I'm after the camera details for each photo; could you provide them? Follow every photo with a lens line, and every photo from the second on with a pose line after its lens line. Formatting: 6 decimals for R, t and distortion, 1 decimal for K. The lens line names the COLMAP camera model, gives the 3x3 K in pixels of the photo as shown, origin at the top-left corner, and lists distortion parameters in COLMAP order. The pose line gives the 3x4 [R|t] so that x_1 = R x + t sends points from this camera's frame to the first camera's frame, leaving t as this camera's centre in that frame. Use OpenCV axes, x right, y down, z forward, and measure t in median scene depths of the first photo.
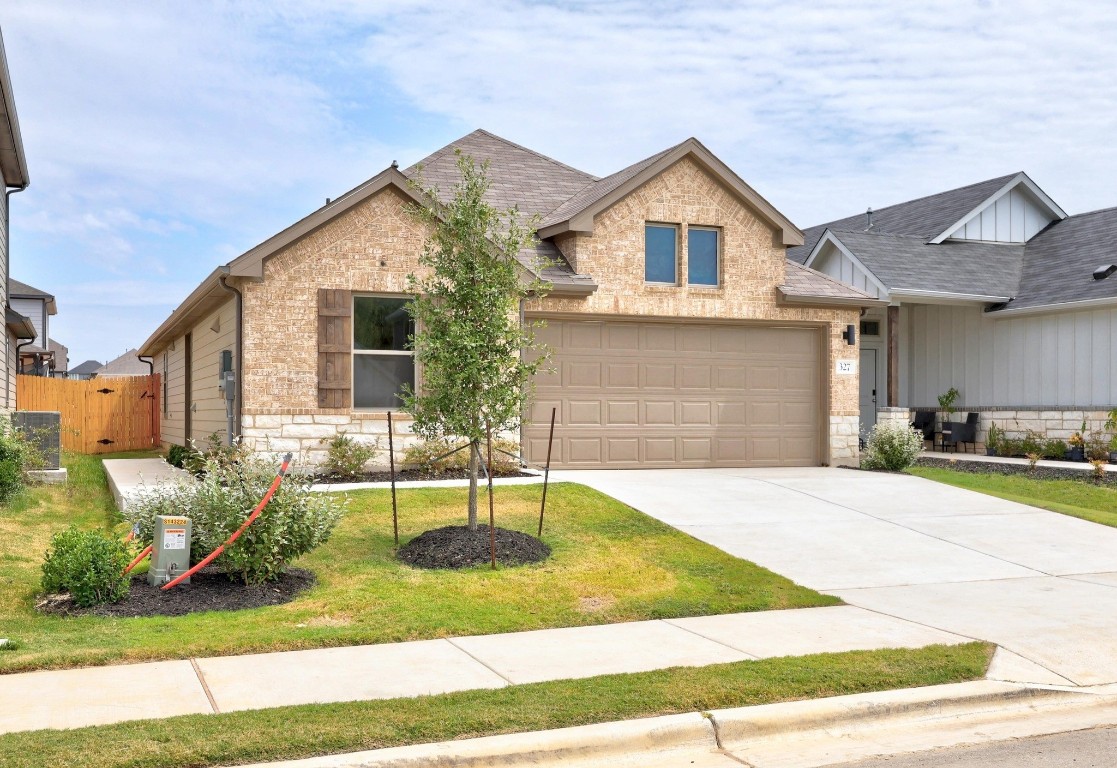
lens RADIAL K [[1152.0, 0, 558.5], [0, 1152.0, 384.0], [0, 0, 1]] dist [0.007000, -0.000842]
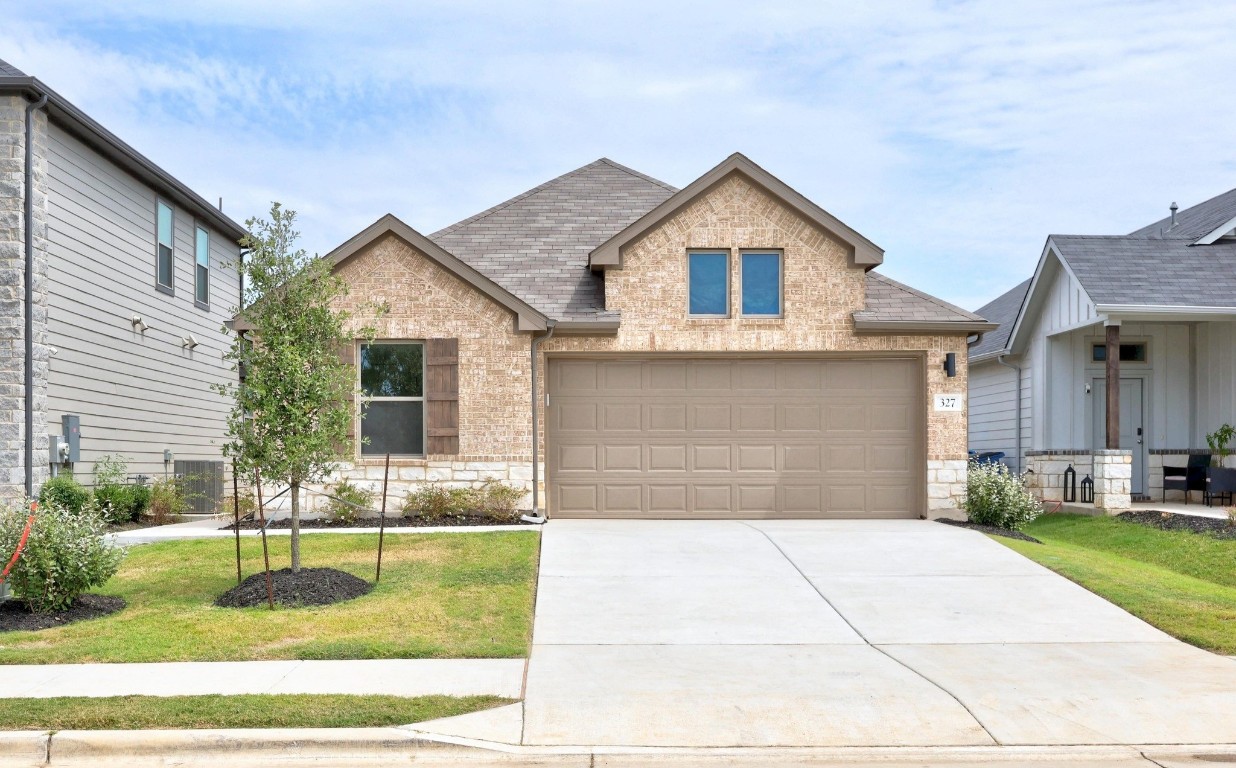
lens RADIAL K [[1296.5, 0, 618.0], [0, 1296.5, 429.2], [0, 0, 1]] dist [0.002712, 0.001467]
pose [[0.929828, -0.013433, -0.367750, 0.395870], [0.013787, 0.999904, -0.001665, 0.003157], [0.367737, -0.003522, 0.929923, 0.020068]]
